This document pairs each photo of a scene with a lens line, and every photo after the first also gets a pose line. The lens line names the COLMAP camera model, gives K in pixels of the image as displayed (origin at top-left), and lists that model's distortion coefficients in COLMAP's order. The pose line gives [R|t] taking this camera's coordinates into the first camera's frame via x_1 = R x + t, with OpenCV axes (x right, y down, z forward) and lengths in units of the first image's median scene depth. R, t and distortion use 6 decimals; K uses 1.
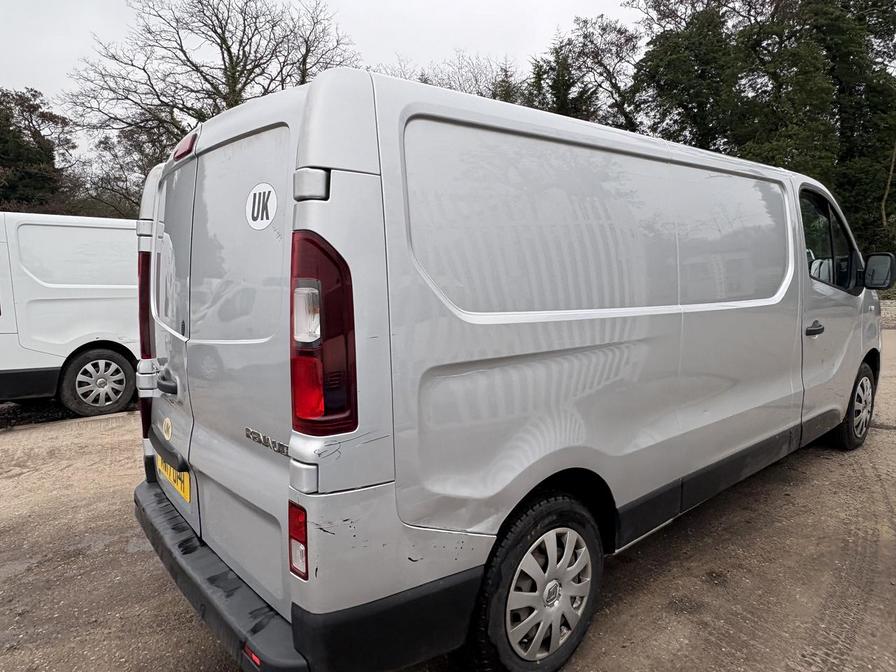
lens RADIAL K [[573.3, 0, 447.8], [0, 573.3, 334.8], [0, 0, 1]] dist [0.003642, -0.001237]
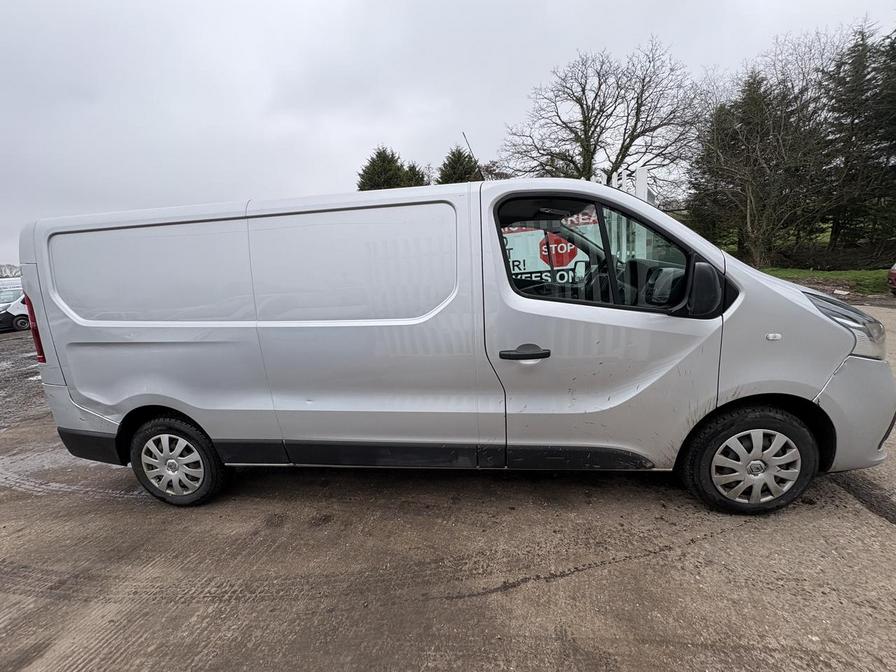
lens RADIAL K [[356.5, 0, 446.3], [0, 356.5, 336.1], [0, 0, 1]] dist [-0.001069, 0.000278]
pose [[0.686171, 0.128129, -0.716067, 0.122361], [-0.042595, 0.989754, 0.136285, -0.013942], [0.726192, -0.063014, 0.684598, 0.066294]]
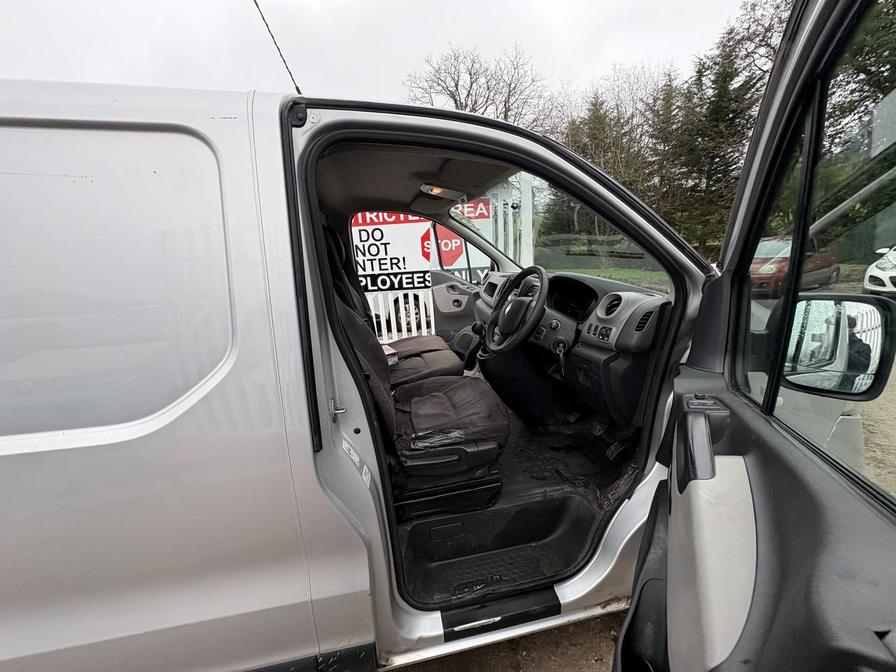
lens RADIAL K [[356.5, 0, 445.9], [0, 356.5, 336.0], [0, 0, 1]] dist [-0.001069, 0.000278]
pose [[0.880241, 0.107931, -0.462090, 0.098244], [-0.046245, 0.988666, 0.142831, -0.020262], [0.472269, -0.104357, 0.875255, 0.102899]]
